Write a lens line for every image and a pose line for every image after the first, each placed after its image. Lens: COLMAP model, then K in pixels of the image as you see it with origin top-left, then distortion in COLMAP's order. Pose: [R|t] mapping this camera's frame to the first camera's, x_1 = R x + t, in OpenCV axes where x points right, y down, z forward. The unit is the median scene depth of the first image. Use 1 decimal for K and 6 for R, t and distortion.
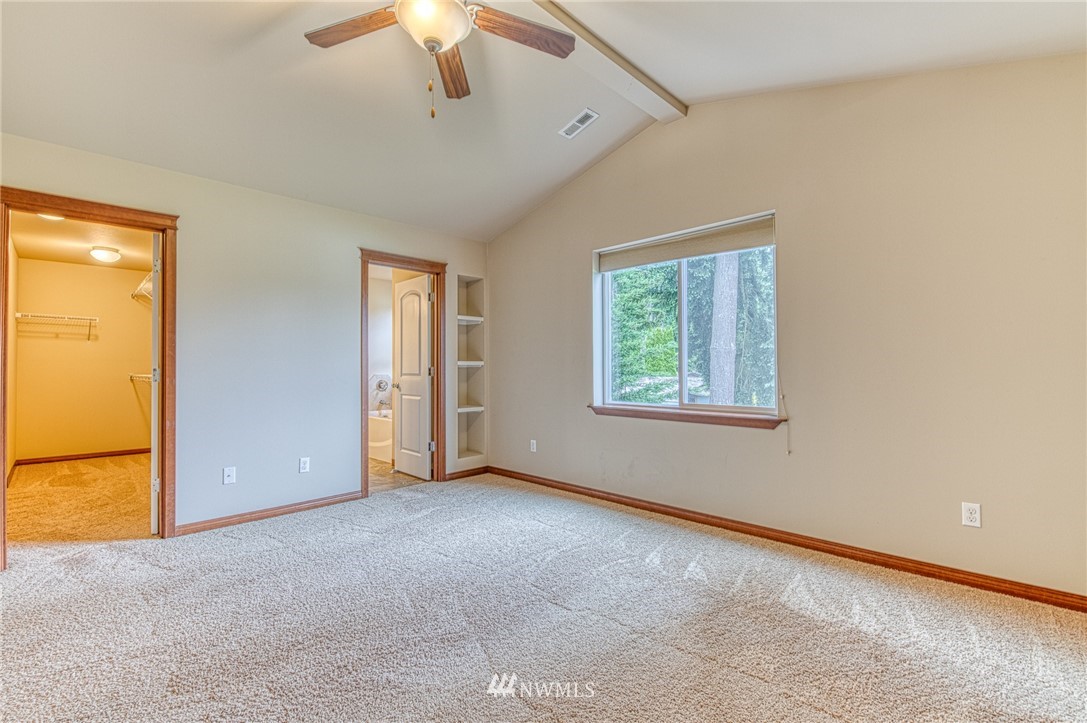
lens RADIAL K [[478.8, 0, 539.0], [0, 478.8, 361.7], [0, 0, 1]] dist [-0.000730, -0.006533]
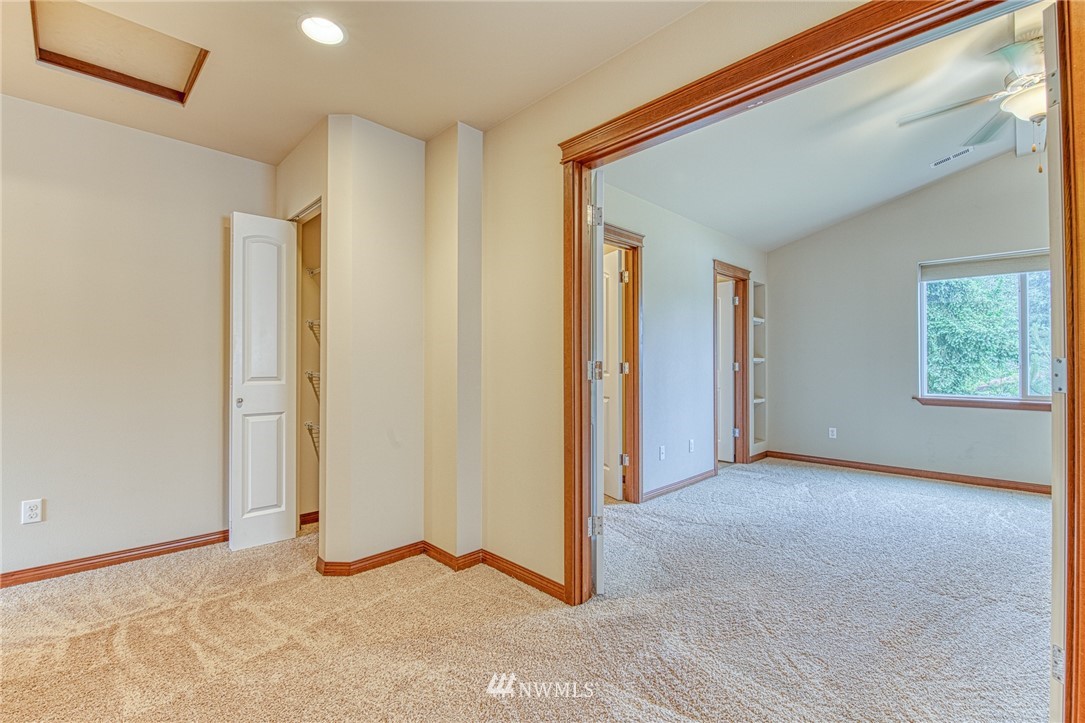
lens RADIAL K [[477.9, 0, 538.2], [0, 477.9, 366.1], [0, 0, 1]] dist [-0.000730, -0.006533]
pose [[0.999821, 0.006428, -0.017781, -0.686965], [-0.006080, 0.999790, 0.019577, -0.000325], [0.017904, -0.019466, 0.999650, -0.141039]]
